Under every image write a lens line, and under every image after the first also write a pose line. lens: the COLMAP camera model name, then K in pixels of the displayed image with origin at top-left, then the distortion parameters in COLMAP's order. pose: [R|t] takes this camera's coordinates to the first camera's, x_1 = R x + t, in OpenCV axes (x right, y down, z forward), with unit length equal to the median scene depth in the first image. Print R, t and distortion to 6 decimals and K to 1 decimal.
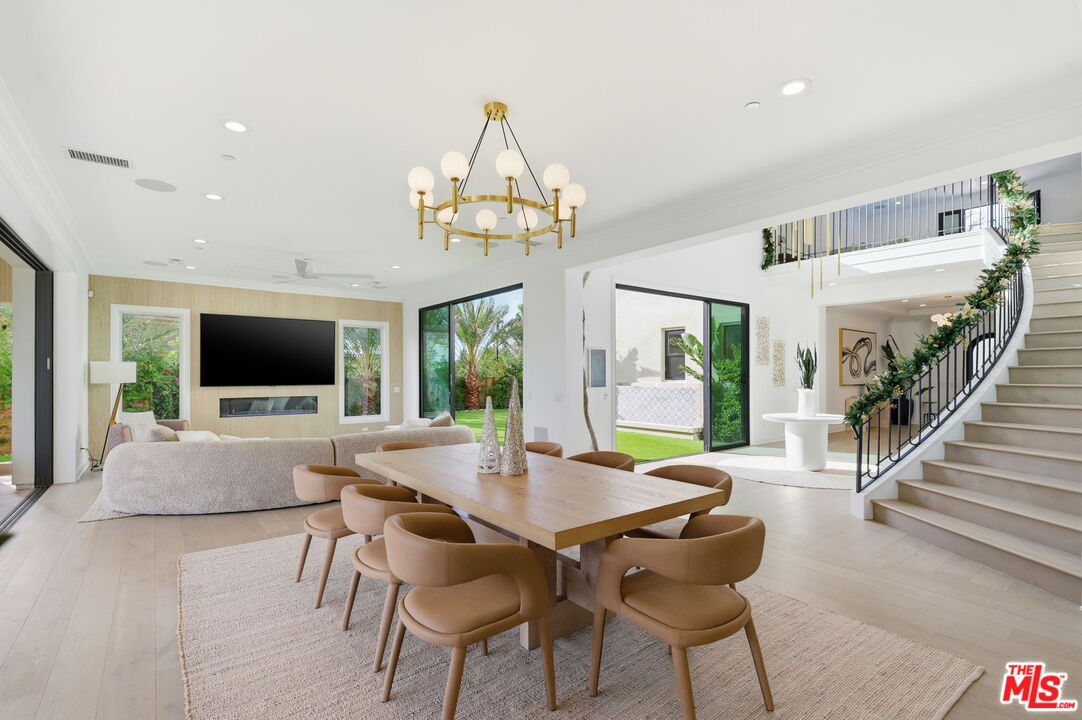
lens RADIAL K [[501.4, 0, 545.2], [0, 501.4, 371.8], [0, 0, 1]] dist [-0.001138, 0.000072]
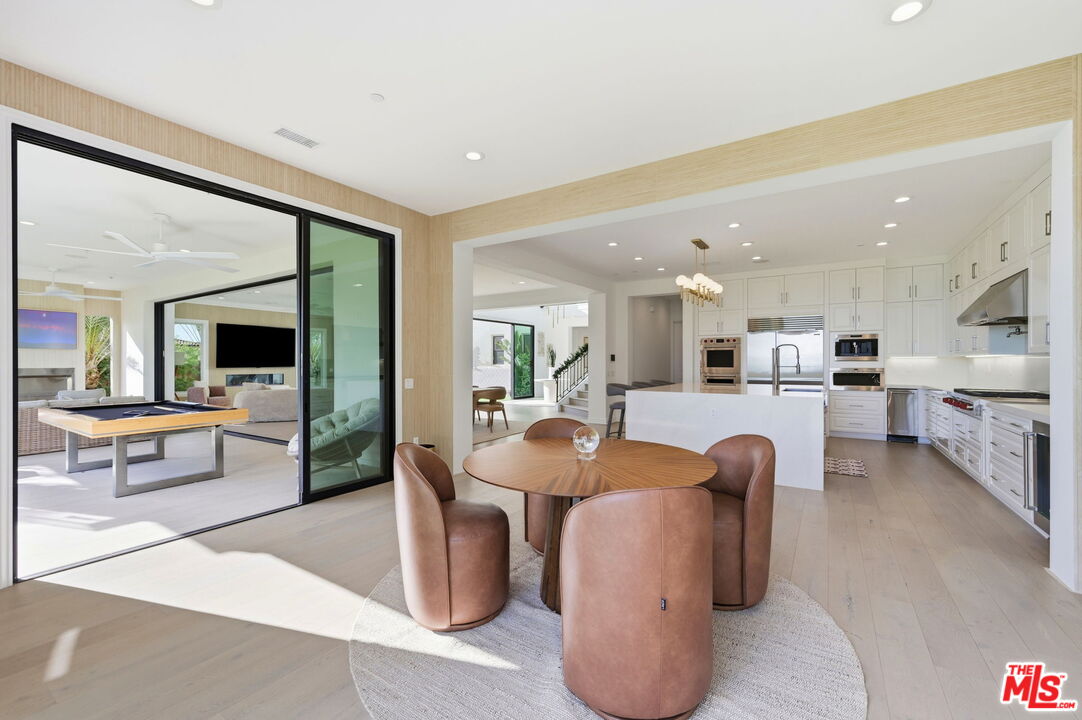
lens RADIAL K [[446.5, 0, 541.0], [0, 446.5, 360.0], [0, 0, 1]] dist [0.001305, 0.000239]
pose [[0.945758, 0.002667, 0.324860, -0.132706], [-0.002195, 0.999996, -0.001821, 0.003892], [-0.324863, 0.001009, 0.945760, -0.643537]]
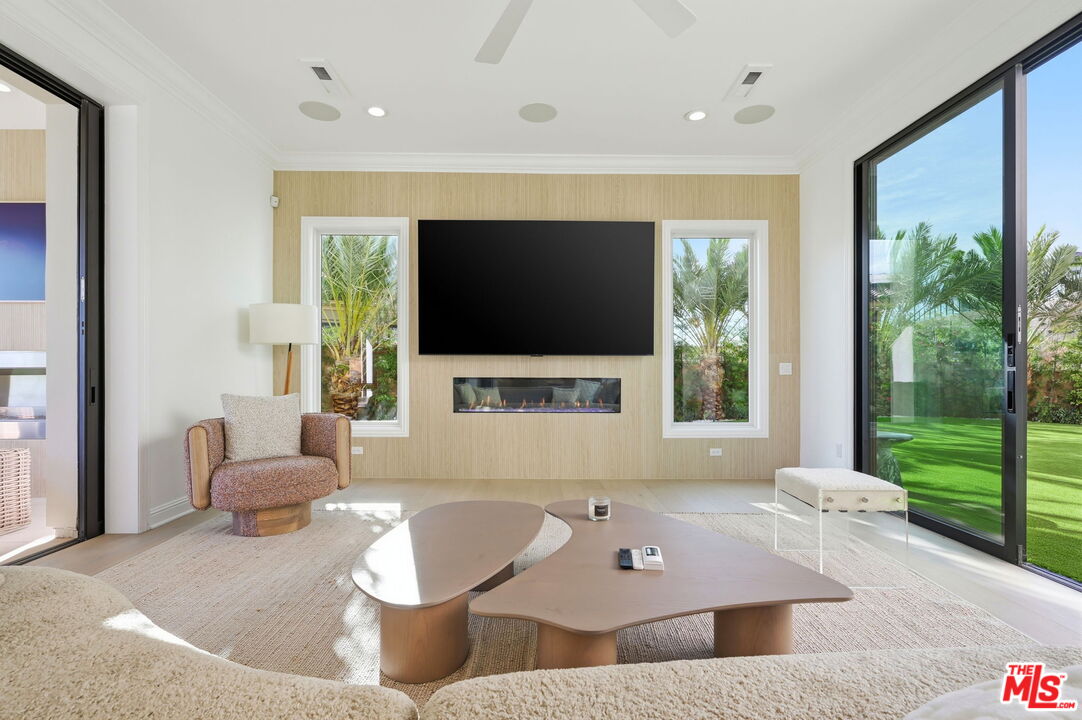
lens RADIAL K [[501.4, 0, 545.2], [0, 501.4, 371.8], [0, 0, 1]] dist [-0.001138, 0.000072]
pose [[0.800780, 0.001167, -0.598958, -0.218170], [0.001139, 0.999993, 0.003471, 0.040230], [0.598958, -0.003461, 0.800773, 0.559887]]
